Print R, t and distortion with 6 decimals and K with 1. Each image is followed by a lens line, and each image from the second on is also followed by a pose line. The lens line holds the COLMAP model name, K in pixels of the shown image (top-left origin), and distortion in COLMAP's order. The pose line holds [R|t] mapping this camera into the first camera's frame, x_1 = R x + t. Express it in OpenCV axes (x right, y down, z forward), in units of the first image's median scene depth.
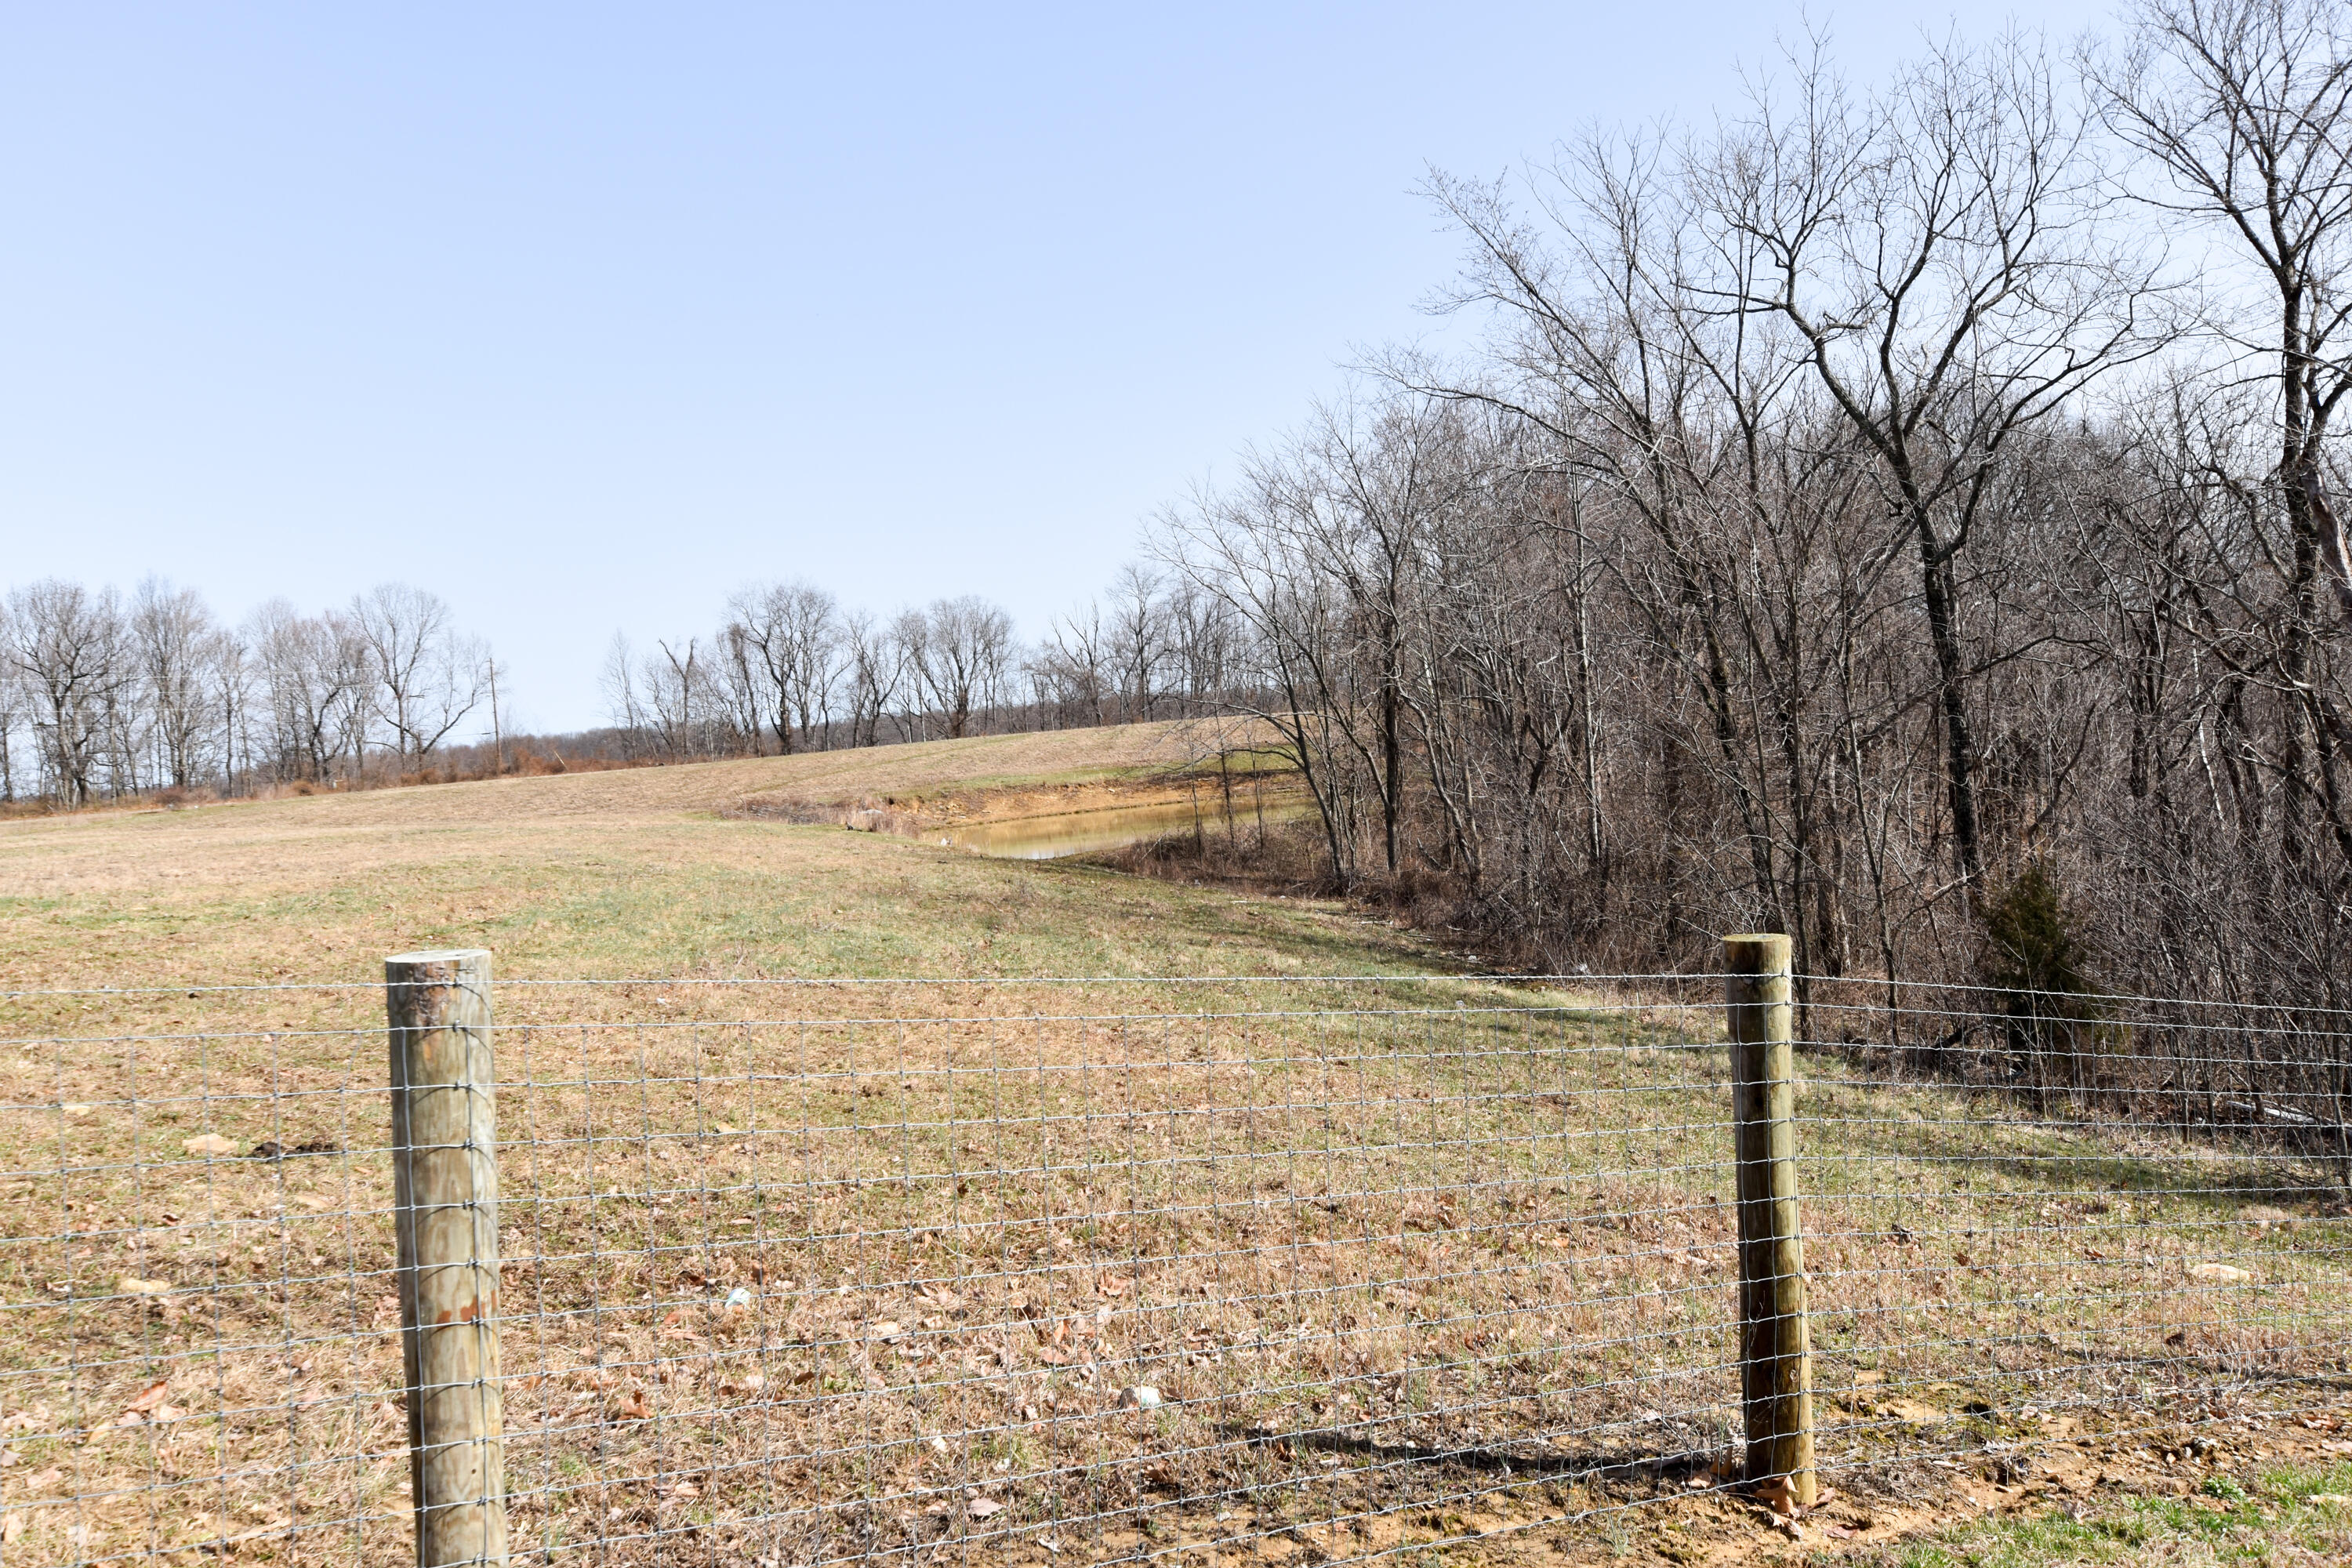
lens RADIAL K [[1799.9, 0, 1176.0], [0, 1799.9, 784.0], [0, 0, 1]] dist [0.040020, 0.002977]
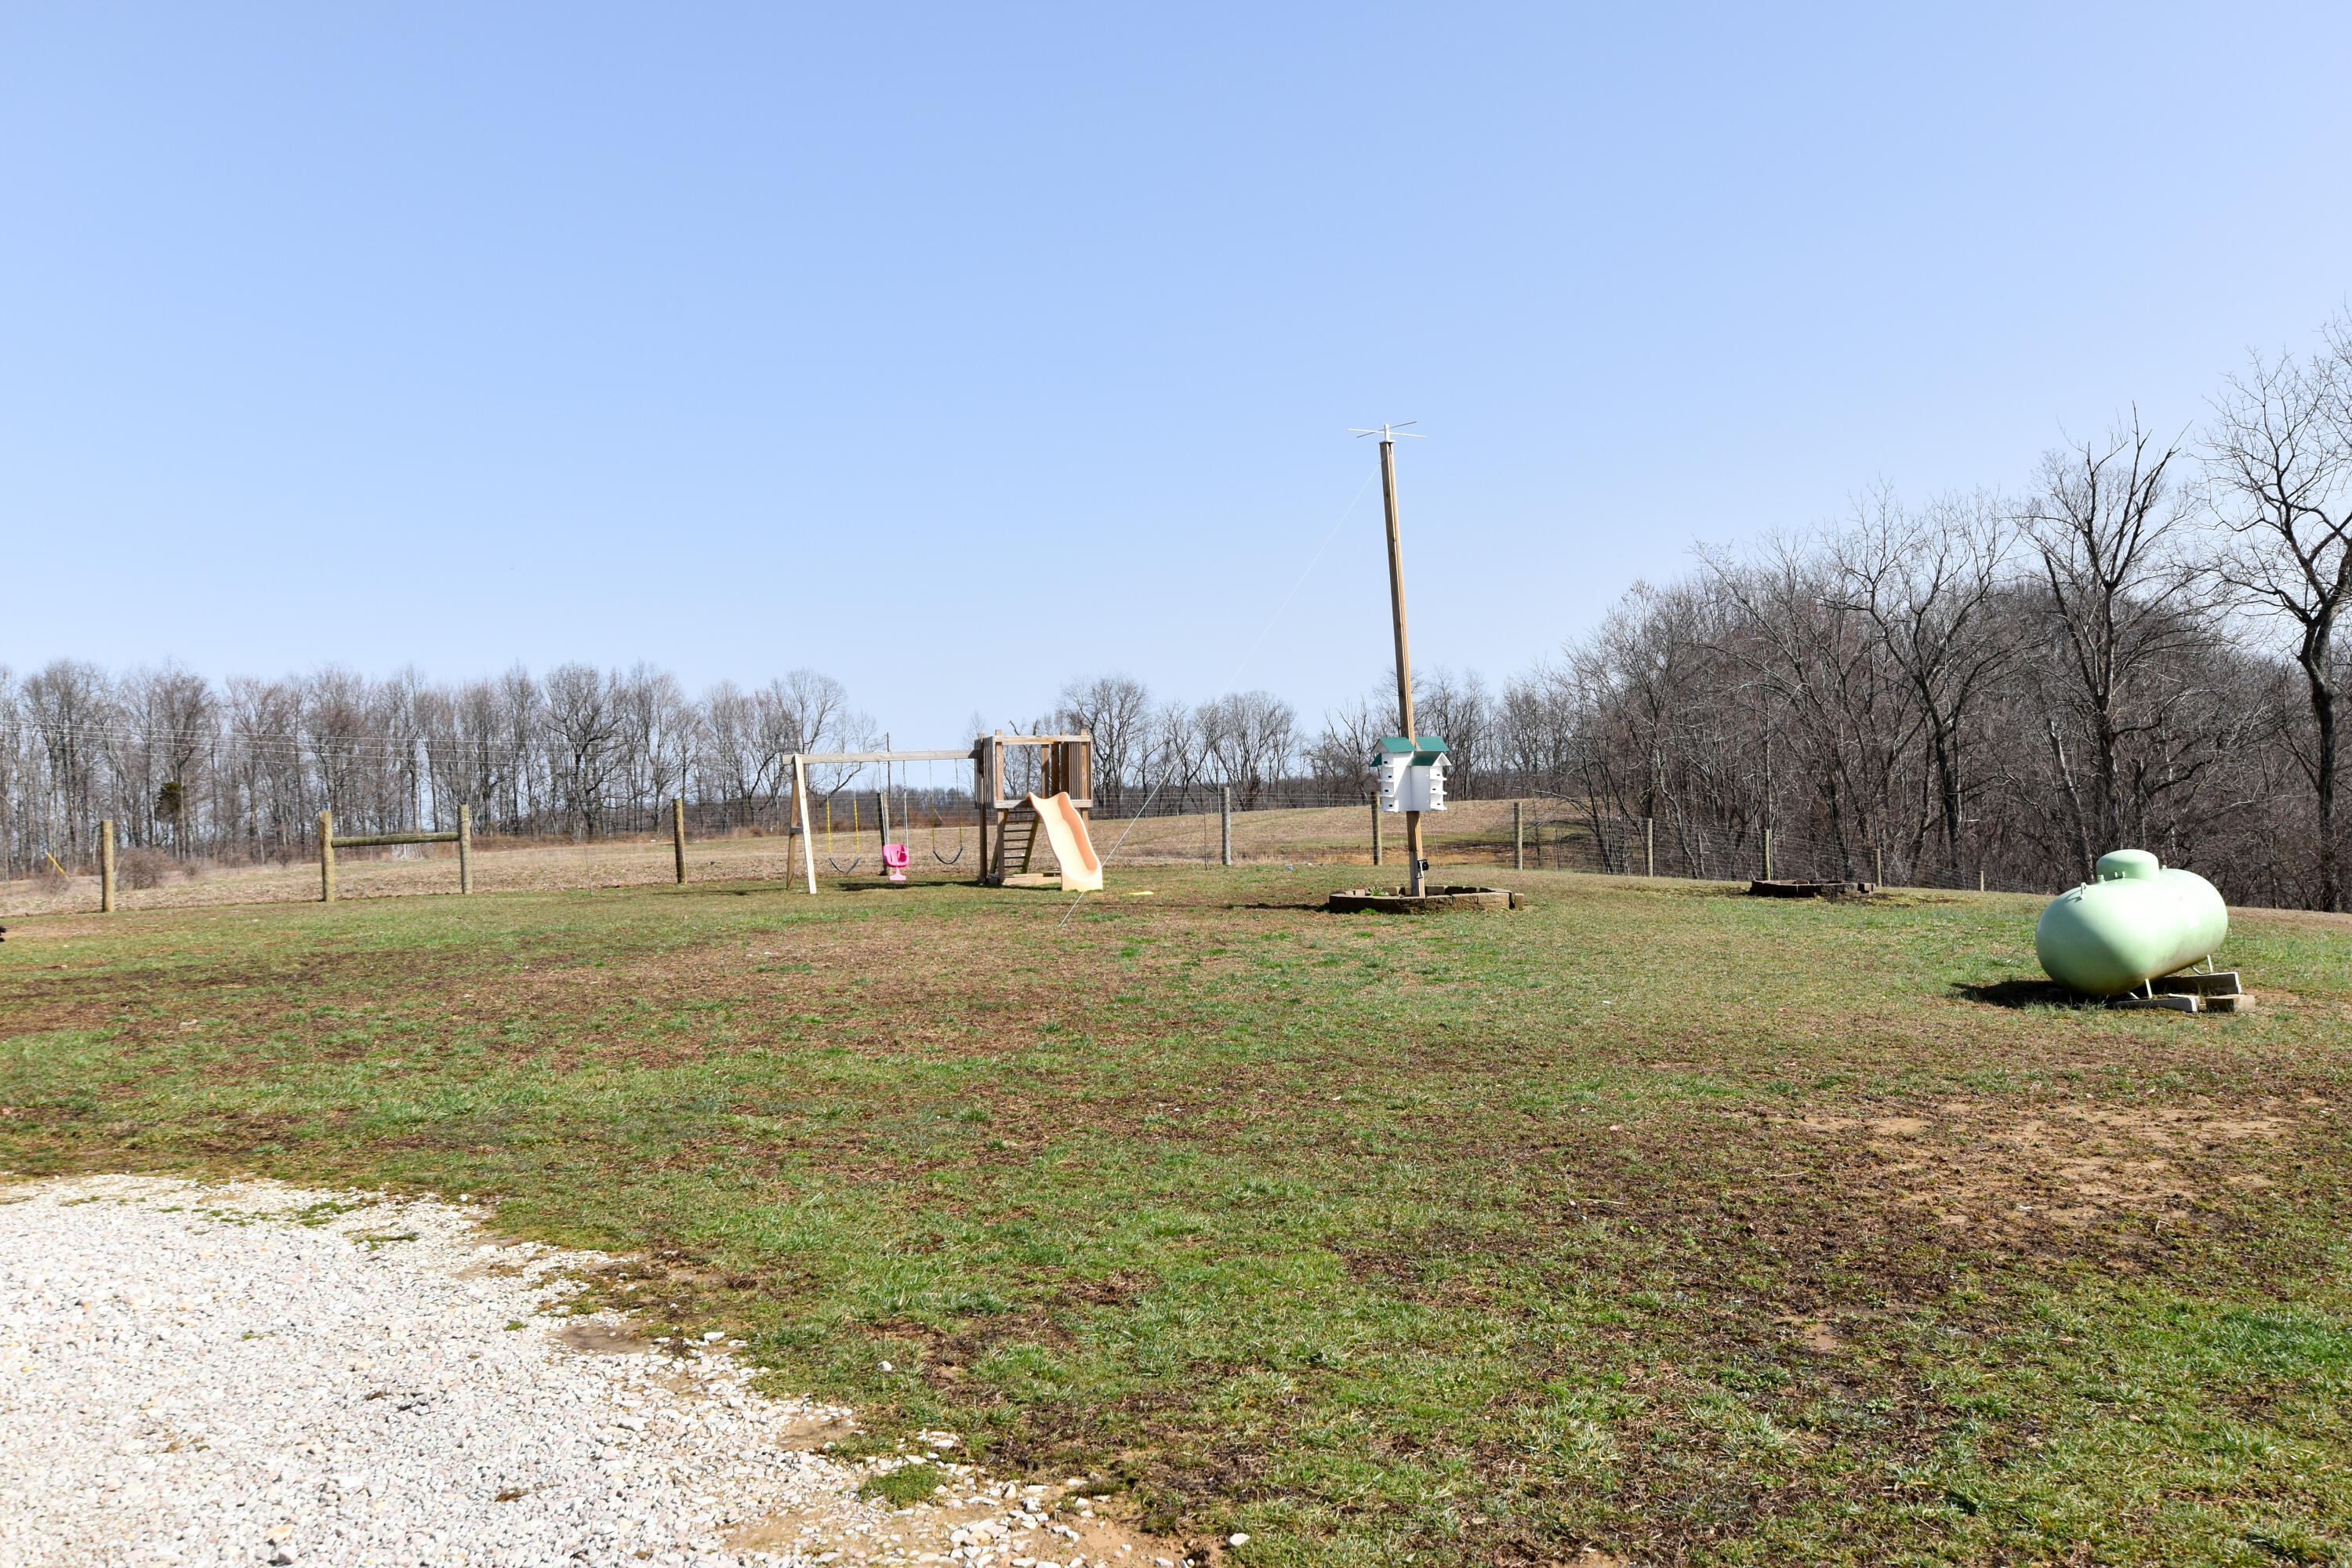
lens RADIAL K [[2034.8, 0, 1176.0], [0, 2034.8, 784.0], [0, 0, 1]] dist [-0.005275, 0.014261]
pose [[0.996889, 0.033972, -0.071127, -0.075945], [-0.036921, 0.998495, -0.040564, 0.014895], [0.069642, 0.043064, 0.996642, -0.369526]]
